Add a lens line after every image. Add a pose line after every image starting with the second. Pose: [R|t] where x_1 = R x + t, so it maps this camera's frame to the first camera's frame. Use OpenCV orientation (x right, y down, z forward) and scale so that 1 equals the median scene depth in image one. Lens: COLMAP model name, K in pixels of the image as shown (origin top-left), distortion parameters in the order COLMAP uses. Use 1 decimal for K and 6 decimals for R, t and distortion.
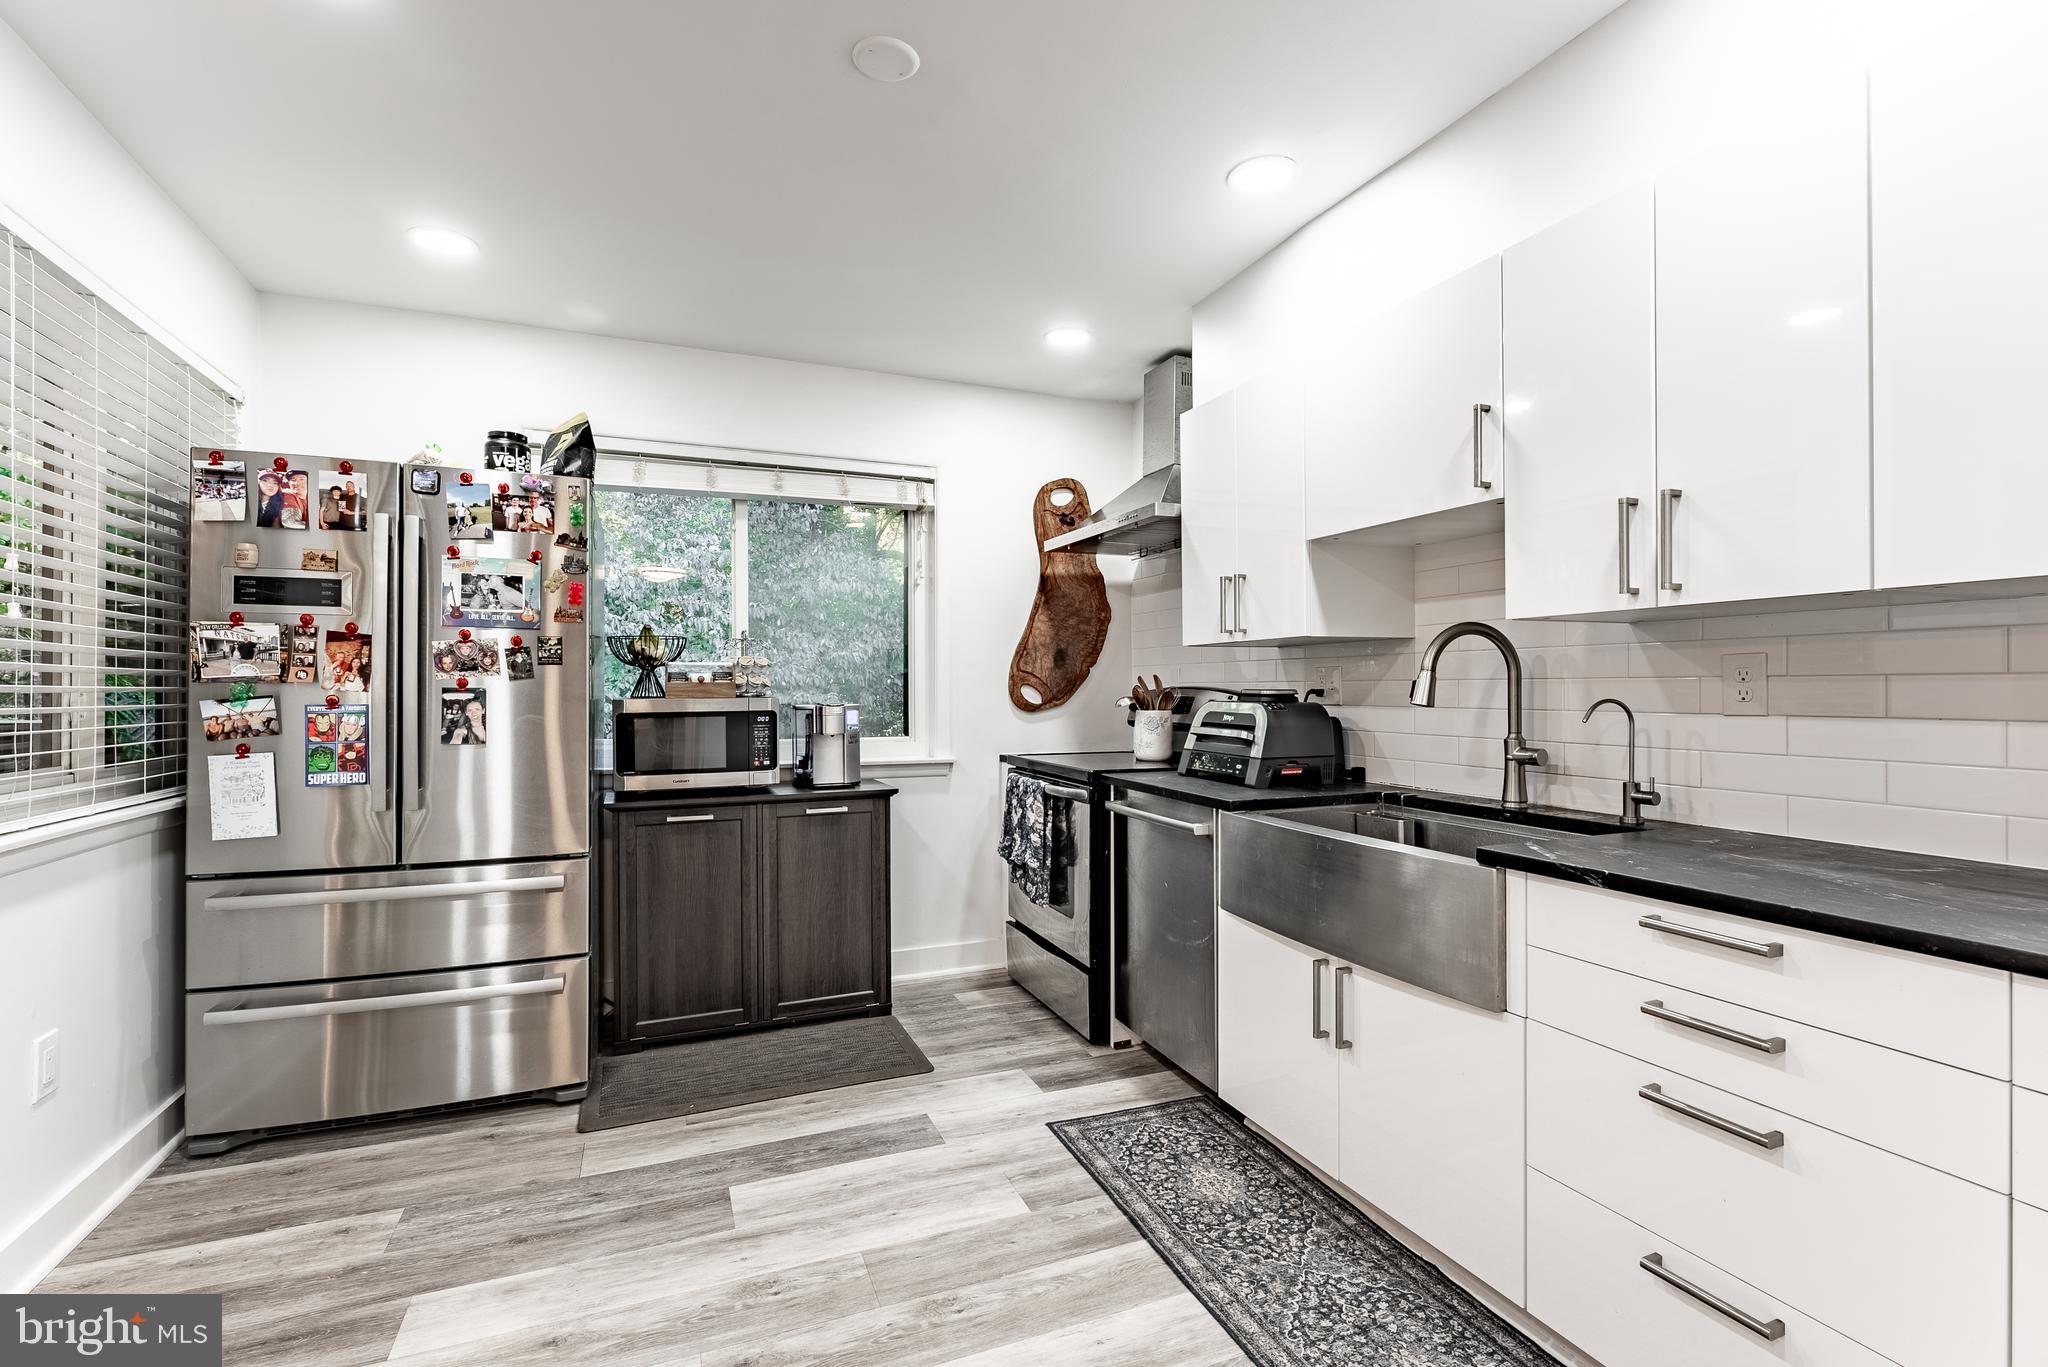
lens RADIAL K [[913.6, 0, 1028.4], [0, 913.6, 685.2], [0, 0, 1]] dist [-0.000808, 0.000030]
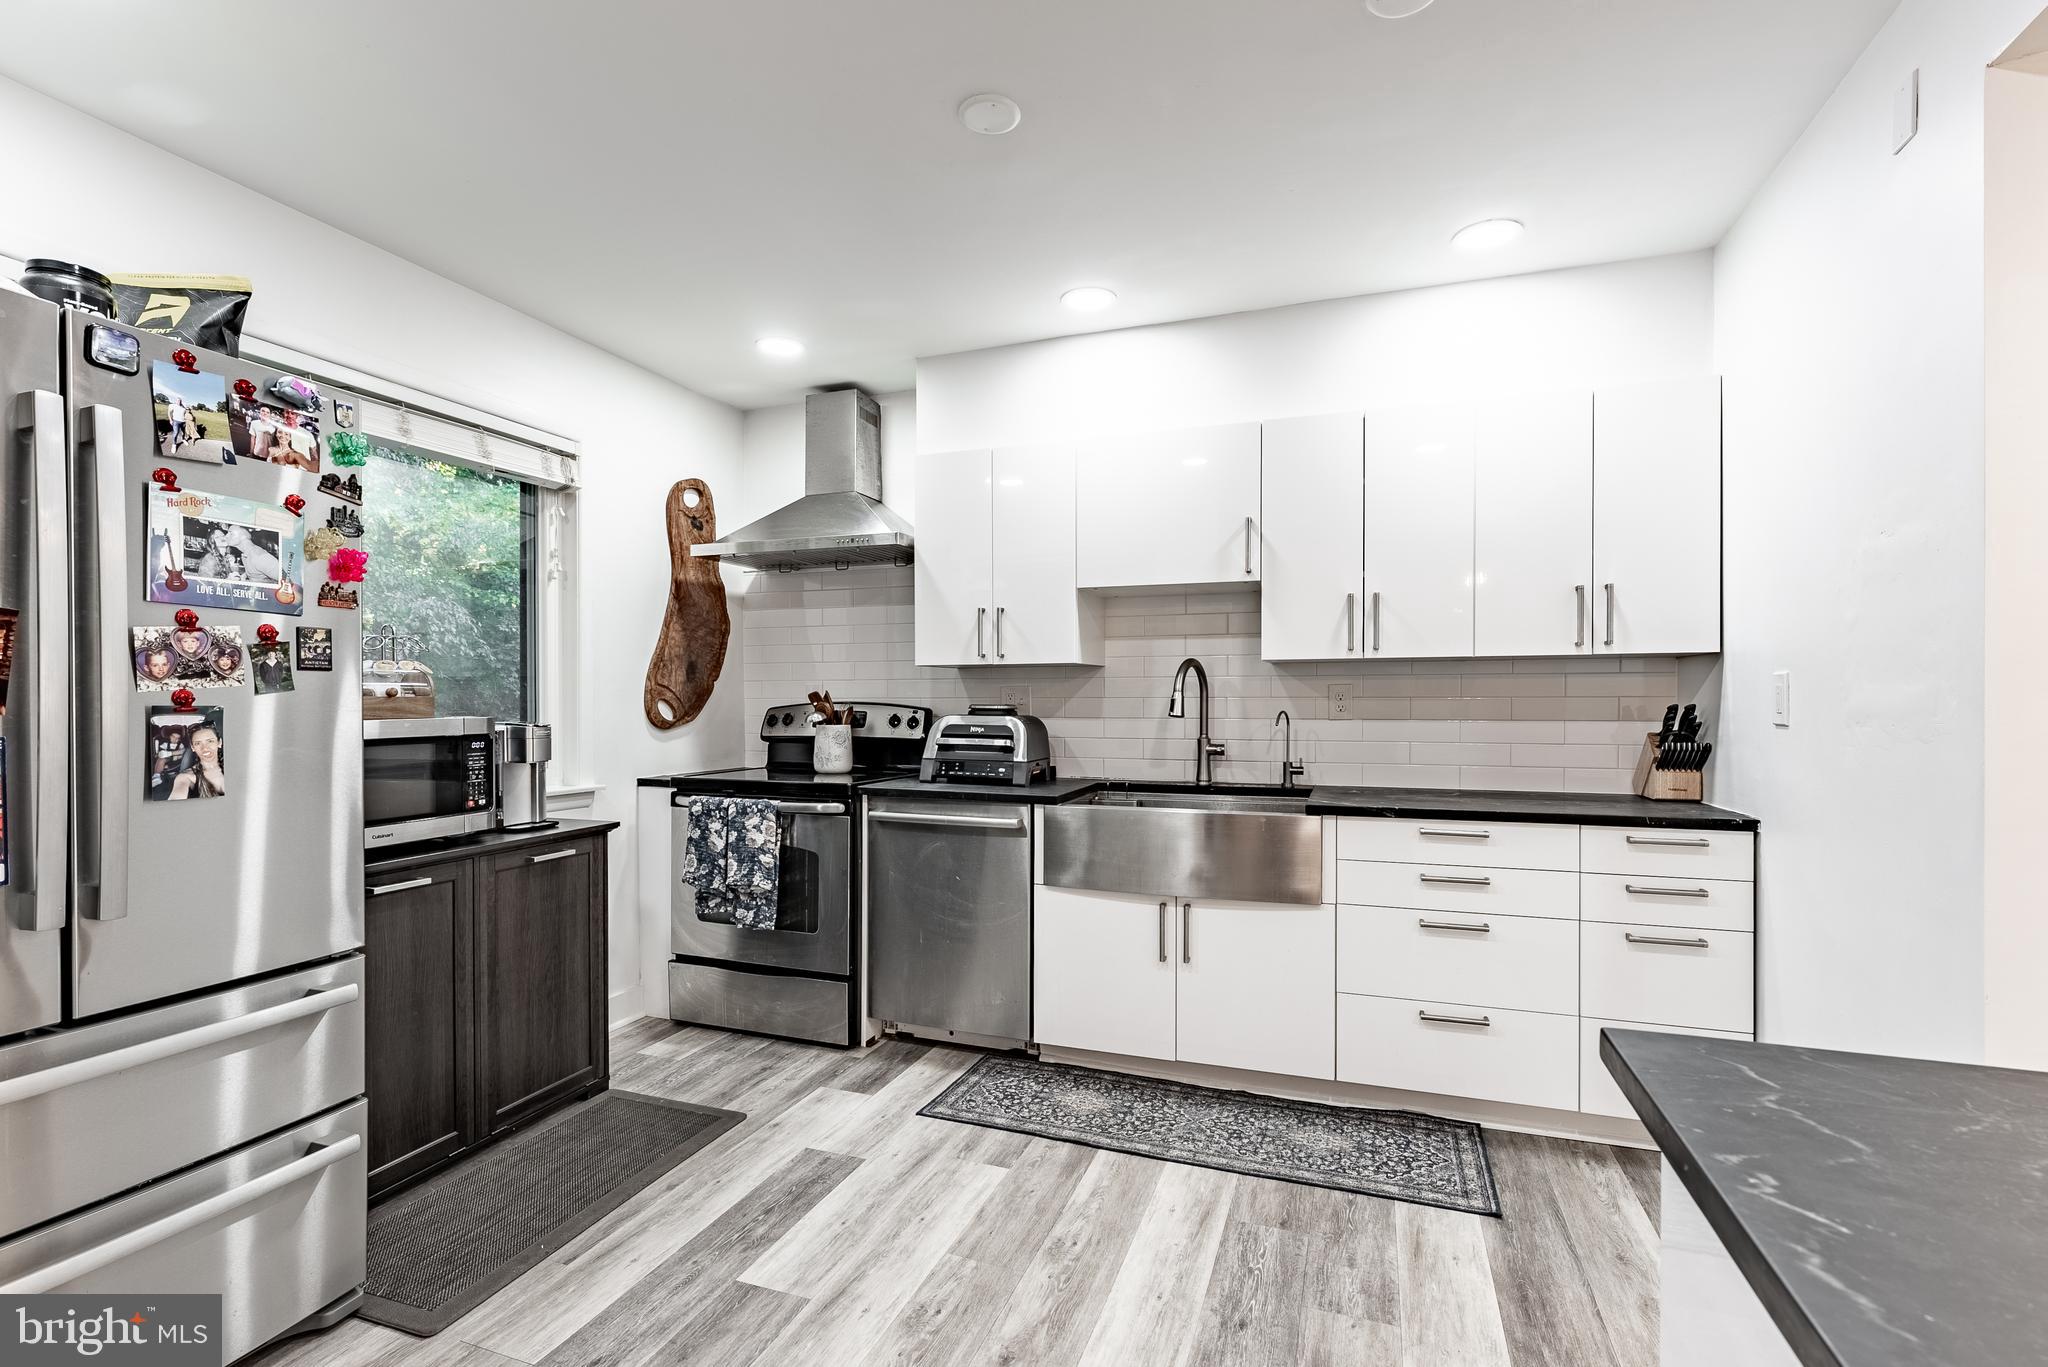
lens RADIAL K [[931.1, 0, 1016.8], [0, 931.1, 701.7], [0, 0, 1]] dist [-0.000305, 0.000343]
pose [[0.681296, -0.000211, 0.732008, -0.684630], [-0.002737, 0.999992, 0.002836, -0.003323], [-0.732003, -0.003936, 0.681290, 0.174700]]
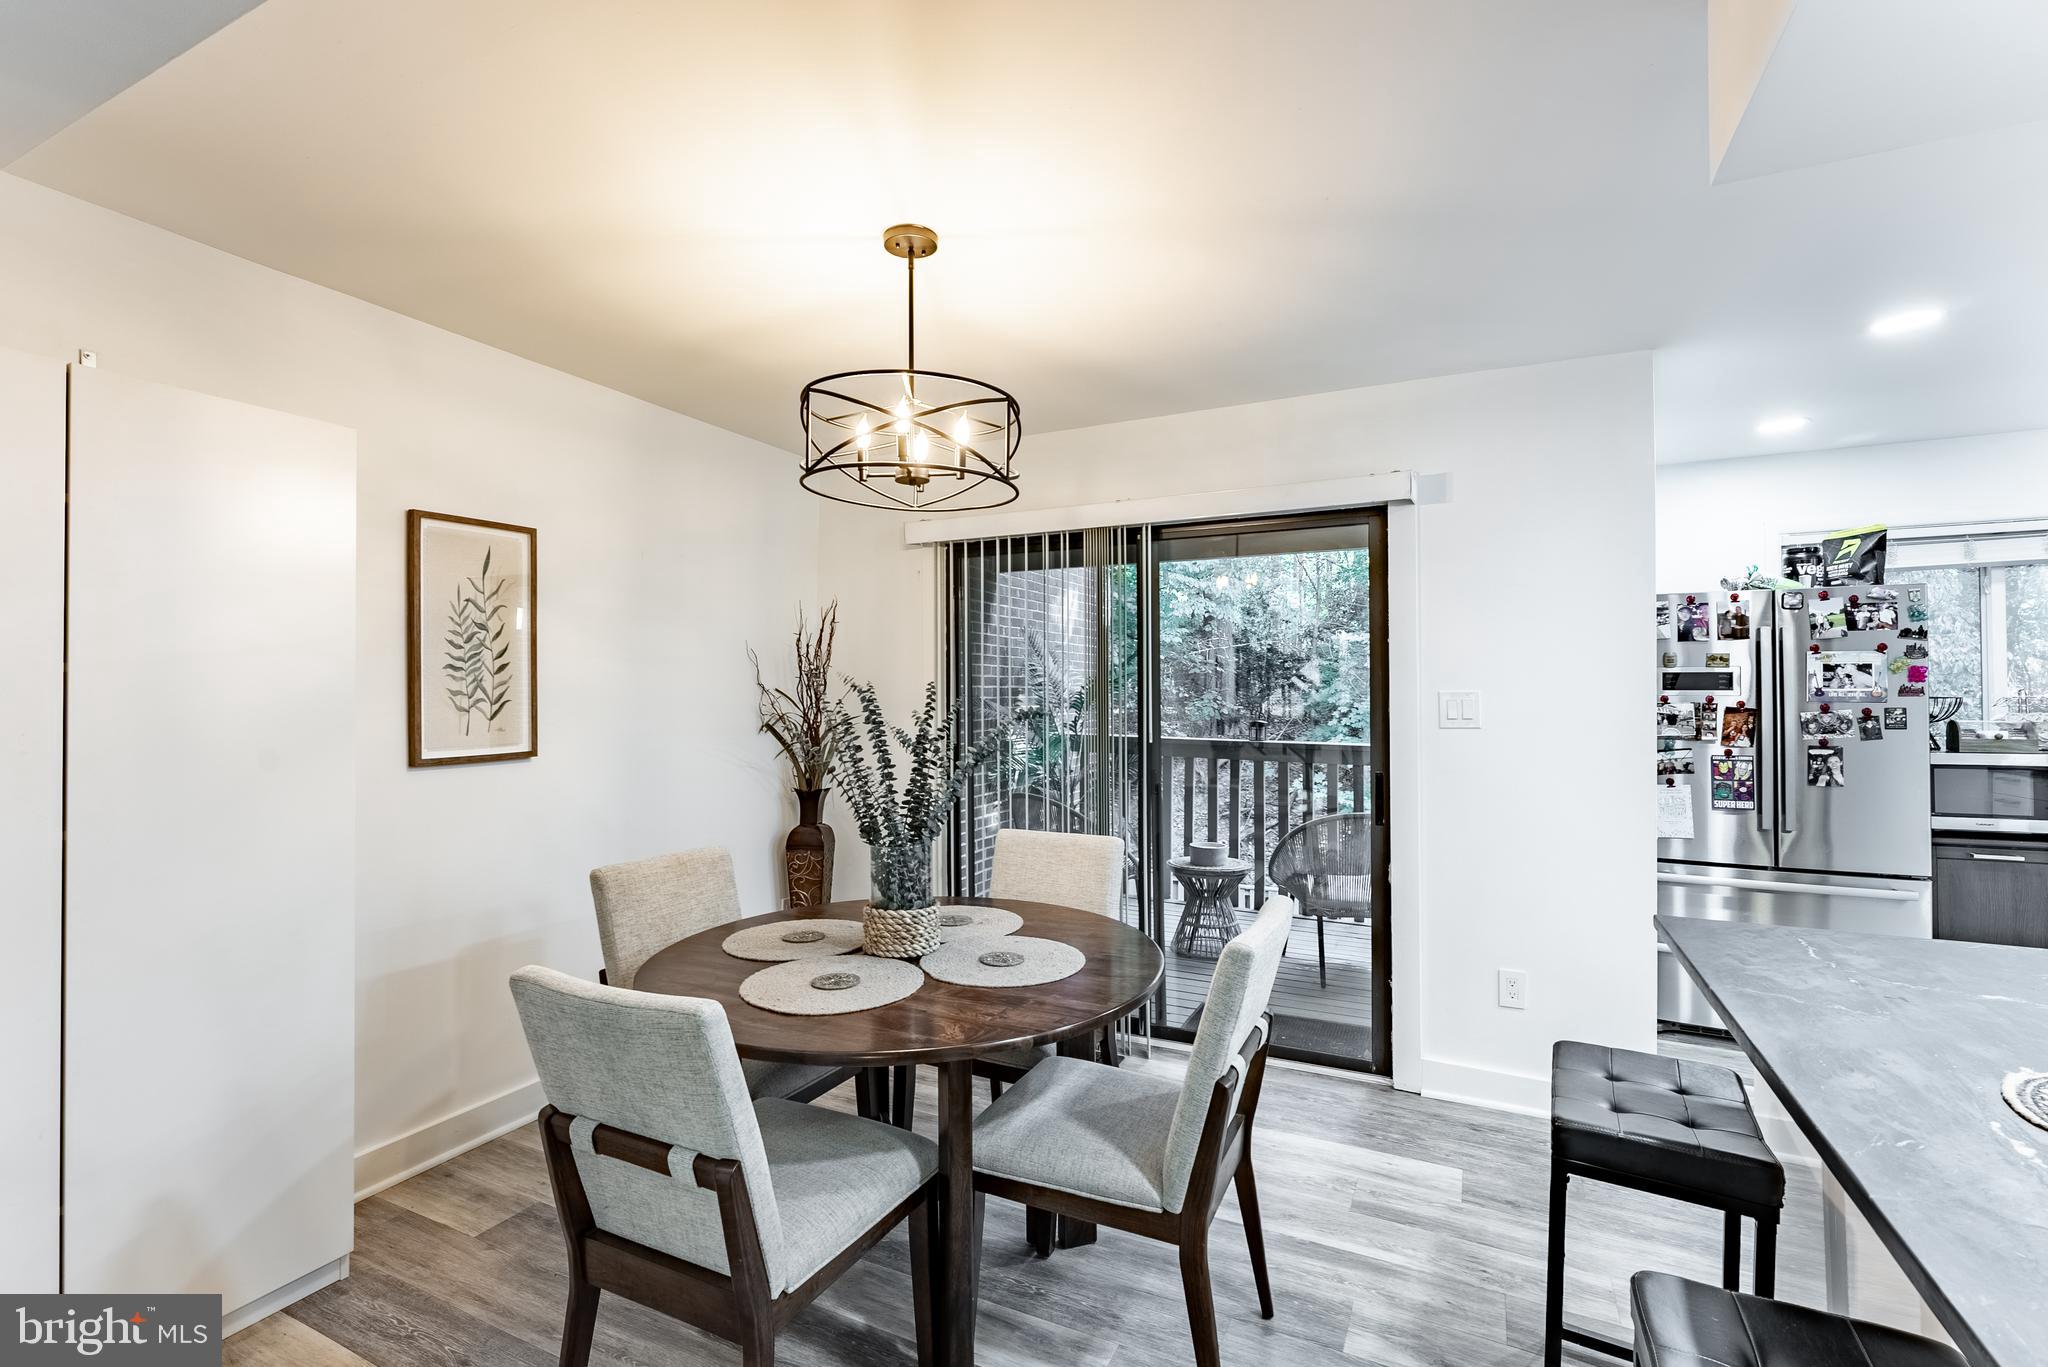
lens RADIAL K [[913.6, 0, 1028.4], [0, 913.6, 685.2], [0, 0, 1]] dist [-0.000808, 0.000030]
pose [[0.657852, -0.008136, -0.753103, -0.362753], [0.006647, 0.999965, -0.004997, -0.089395], [0.753118, -0.001718, 0.657884, -0.817533]]
